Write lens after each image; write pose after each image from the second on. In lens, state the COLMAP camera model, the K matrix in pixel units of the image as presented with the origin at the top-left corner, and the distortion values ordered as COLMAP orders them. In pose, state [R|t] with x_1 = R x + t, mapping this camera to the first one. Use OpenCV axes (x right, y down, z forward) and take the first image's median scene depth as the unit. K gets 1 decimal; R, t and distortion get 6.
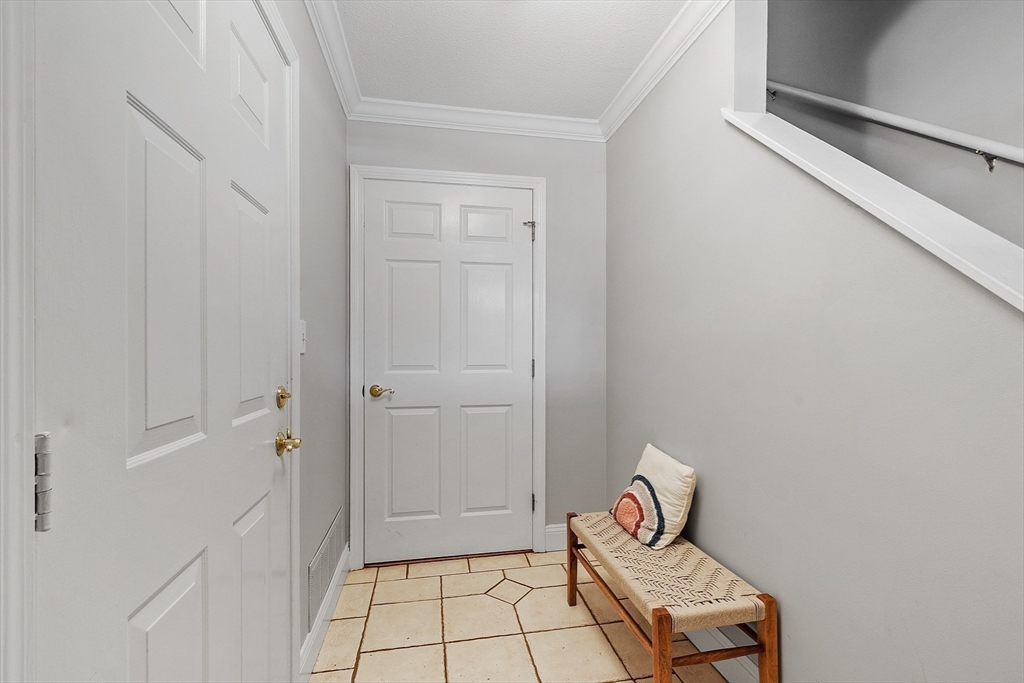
lens RADIAL K [[446.7, 0, 508.0], [0, 446.7, 352.1], [0, 0, 1]] dist [0.001202, -0.000054]
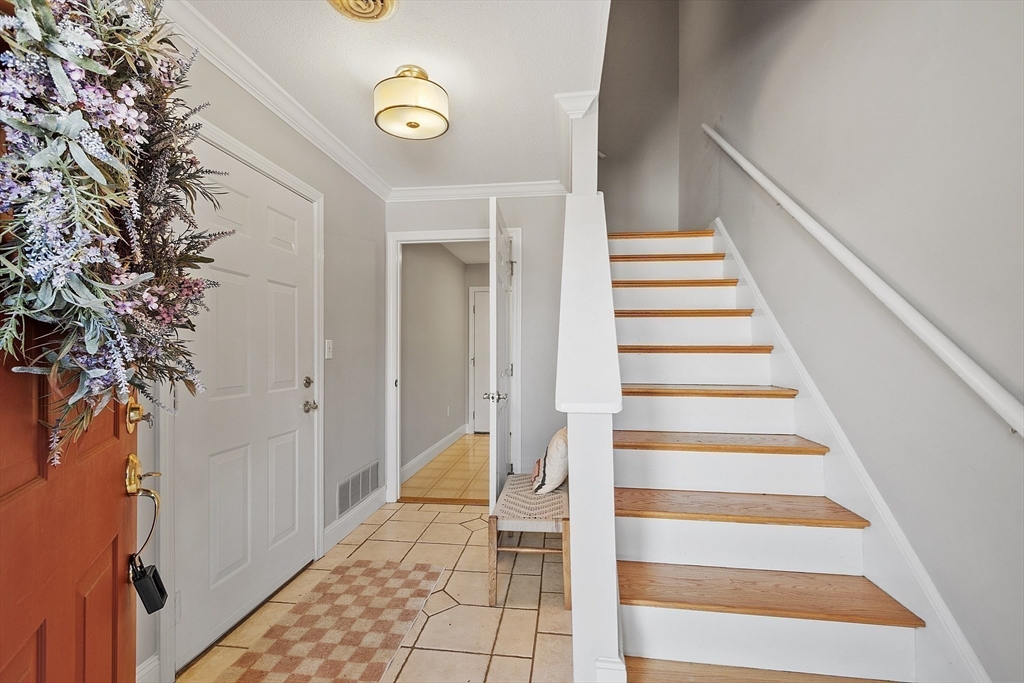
lens RADIAL K [[446.7, 0, 508.0], [0, 446.7, 352.1], [0, 0, 1]] dist [0.001202, -0.000054]
pose [[0.950719, 0.000216, -0.310054, 0.708300], [-0.001737, 0.999988, -0.004631, -0.016260], [0.310049, 0.004942, 0.950708, -0.428318]]
